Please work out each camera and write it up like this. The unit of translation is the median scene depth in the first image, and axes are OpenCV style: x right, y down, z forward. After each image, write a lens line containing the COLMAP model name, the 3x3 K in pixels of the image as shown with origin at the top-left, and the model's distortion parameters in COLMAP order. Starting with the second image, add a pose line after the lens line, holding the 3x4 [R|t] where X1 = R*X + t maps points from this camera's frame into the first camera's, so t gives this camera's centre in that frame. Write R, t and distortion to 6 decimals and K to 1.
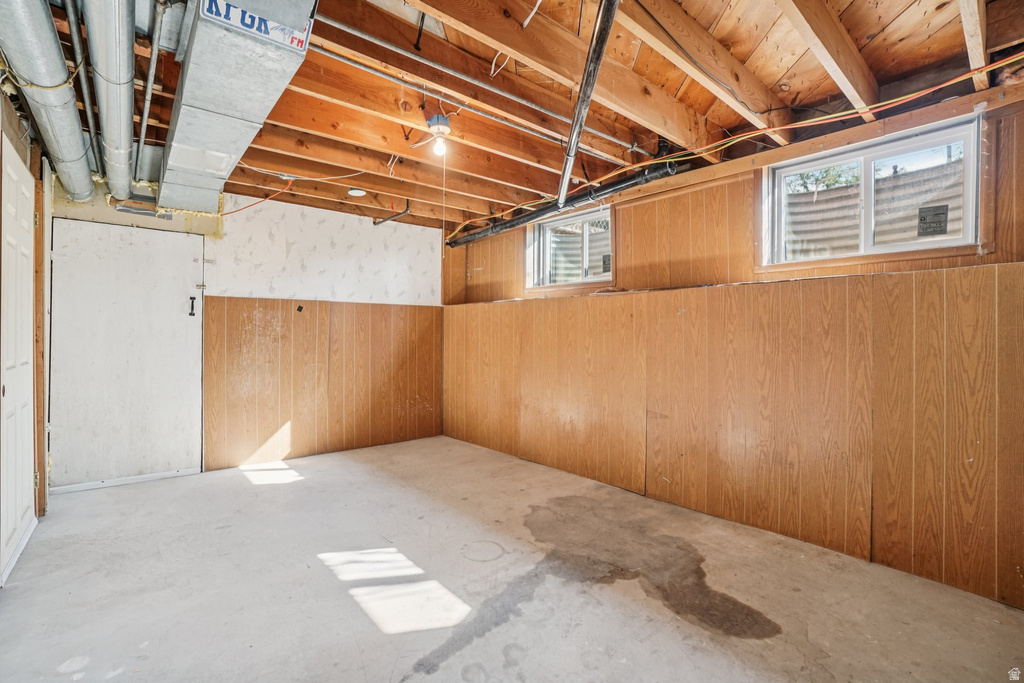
lens RADIAL K [[453.7, 0, 510.7], [0, 453.7, 342.7], [0, 0, 1]] dist [-0.013829, 0.000085]
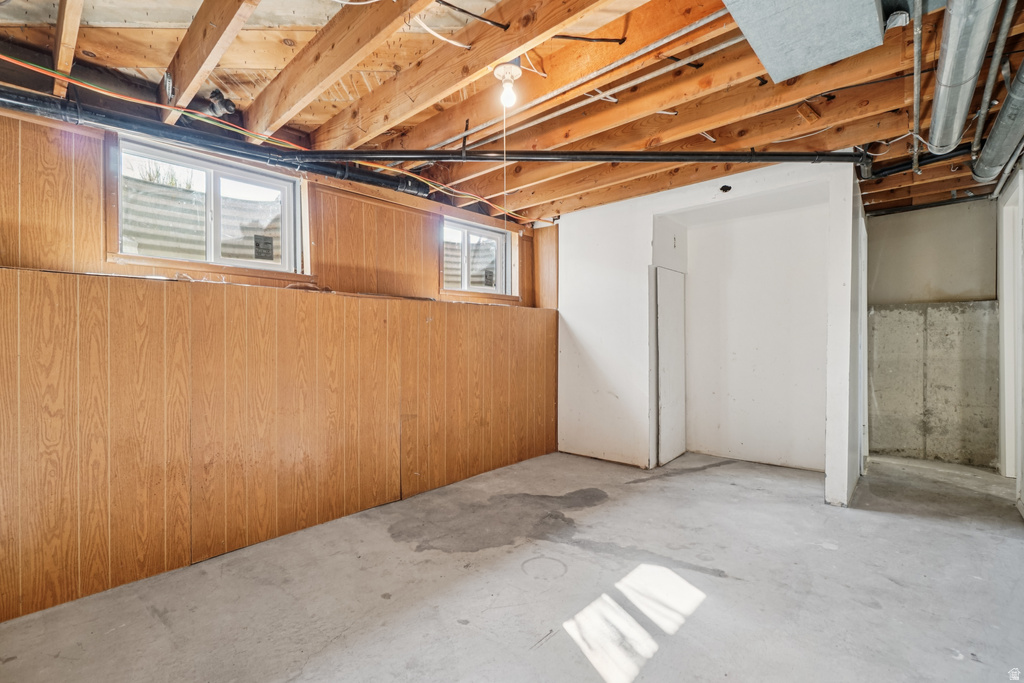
lens RADIAL K [[453.7, 0, 510.7], [0, 453.7, 342.7], [0, 0, 1]] dist [-0.013829, 0.000085]
pose [[-0.105182, -0.013548, 0.994361, -0.807804], [0.020742, 0.999660, 0.015814, -0.026926], [-0.994237, 0.022289, -0.104866, 0.936248]]
